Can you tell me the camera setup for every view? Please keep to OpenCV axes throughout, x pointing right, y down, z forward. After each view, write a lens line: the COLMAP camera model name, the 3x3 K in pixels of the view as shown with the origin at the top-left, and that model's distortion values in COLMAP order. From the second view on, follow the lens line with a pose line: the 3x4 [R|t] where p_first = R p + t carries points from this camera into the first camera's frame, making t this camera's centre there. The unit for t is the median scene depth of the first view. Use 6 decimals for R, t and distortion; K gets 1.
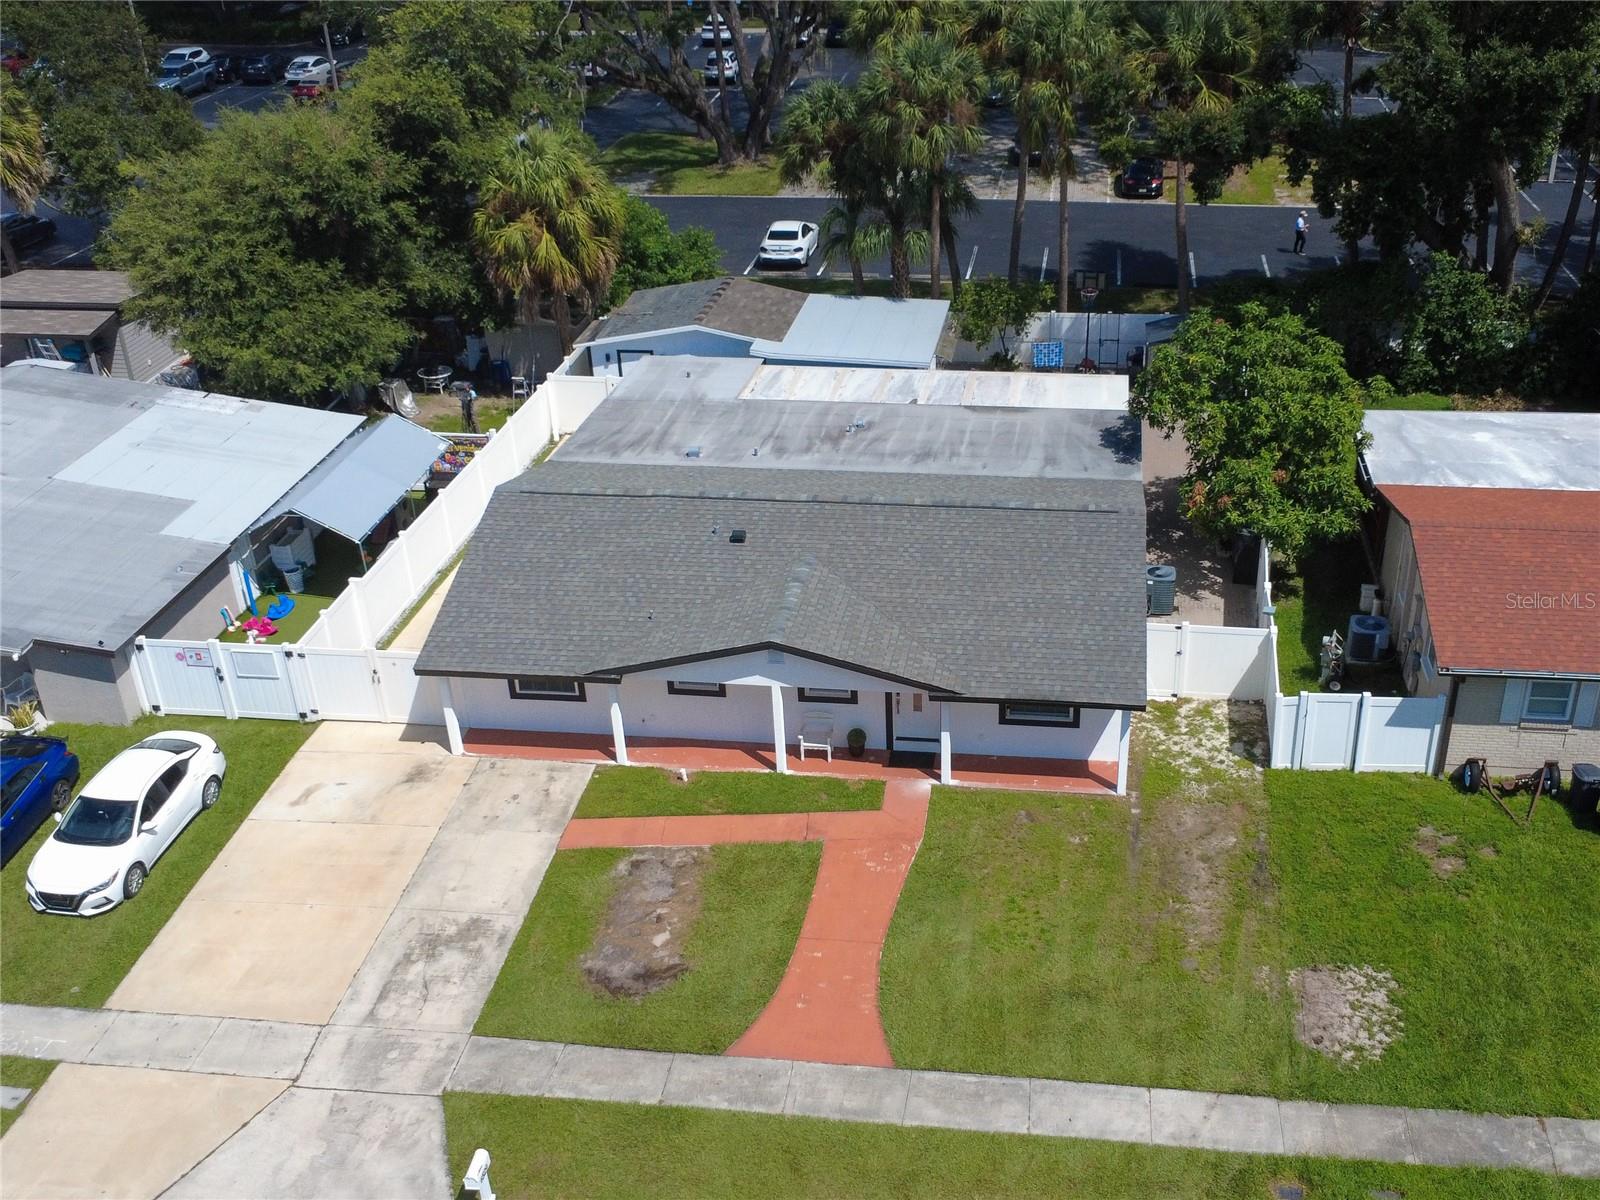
lens RADIAL K [[1608.8, 0, 904.9], [0, 1608.8, 598.6], [0, 0, 1]] dist [0.009104, -0.014508]
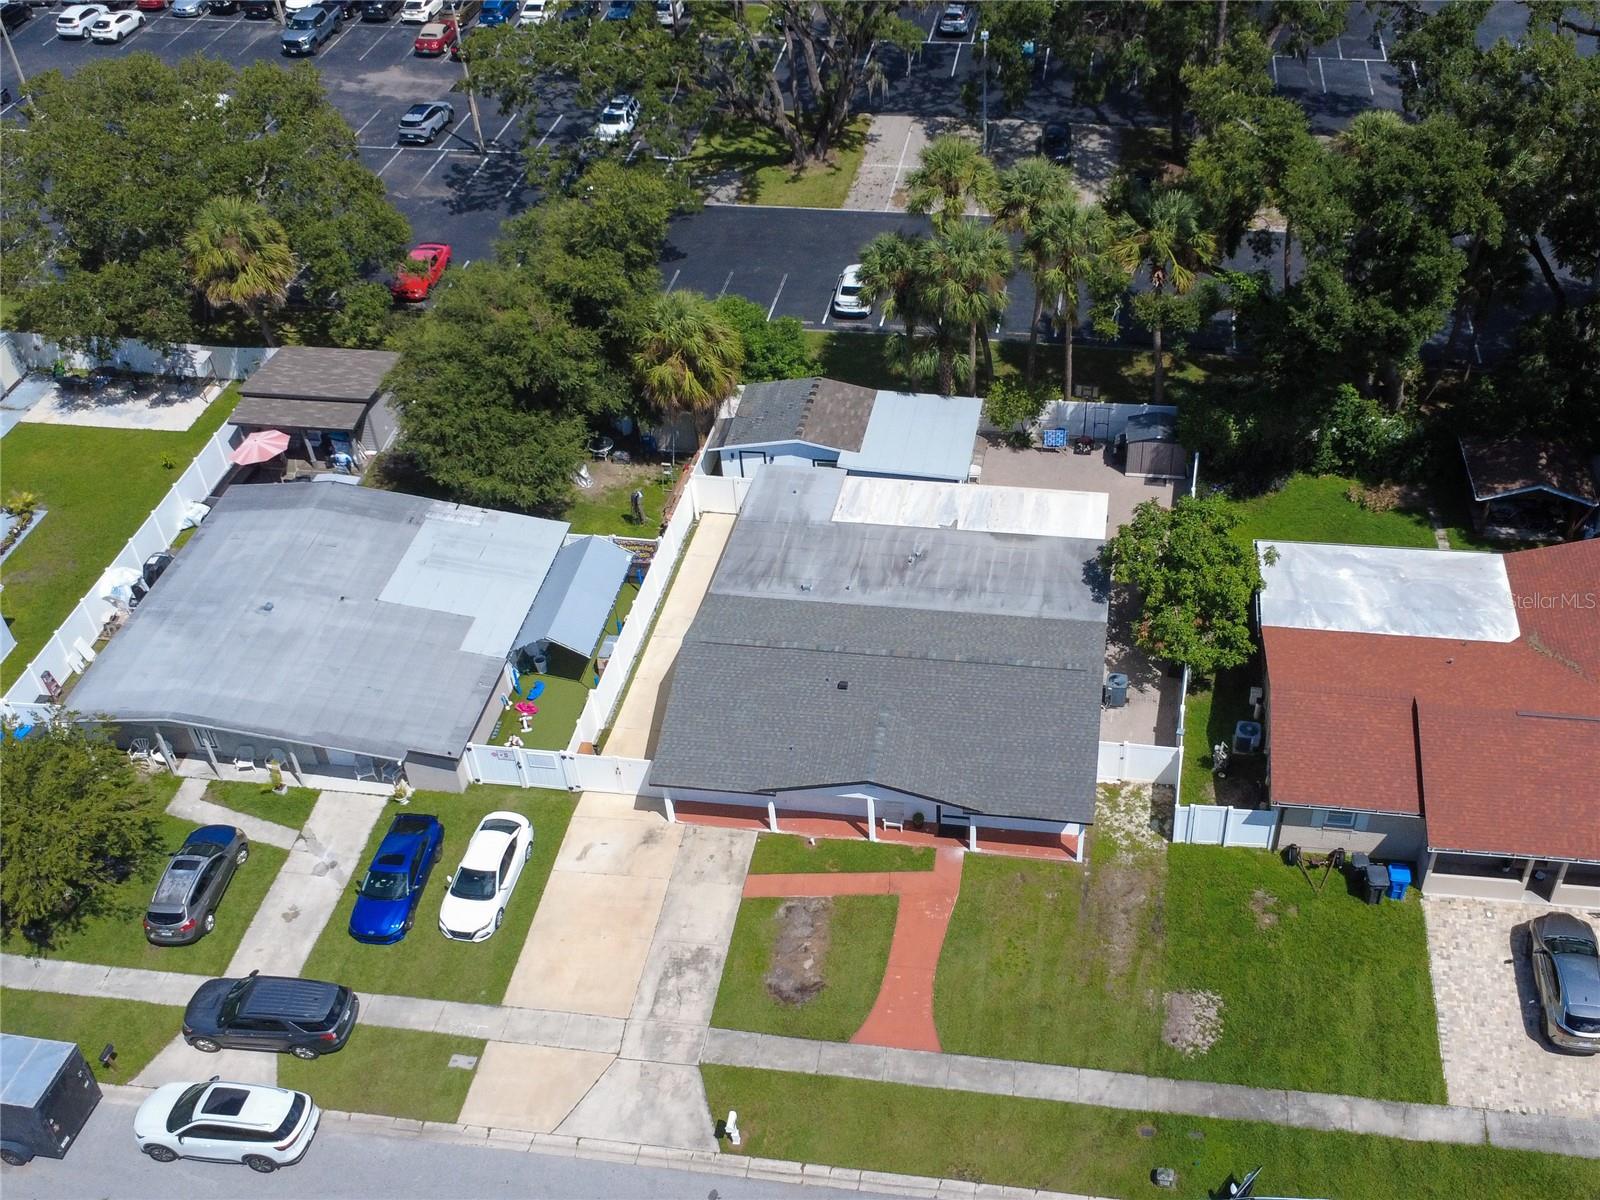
lens RADIAL K [[1608.8, 0, 904.9], [0, 1608.8, 598.6], [0, 0, 1]] dist [0.009104, -0.014508]
pose [[0.999750, 0.008697, -0.020621, -0.012171], [-0.004267, 0.978571, 0.205868, -0.472213], [0.021970, -0.205728, 0.978363, -0.551425]]
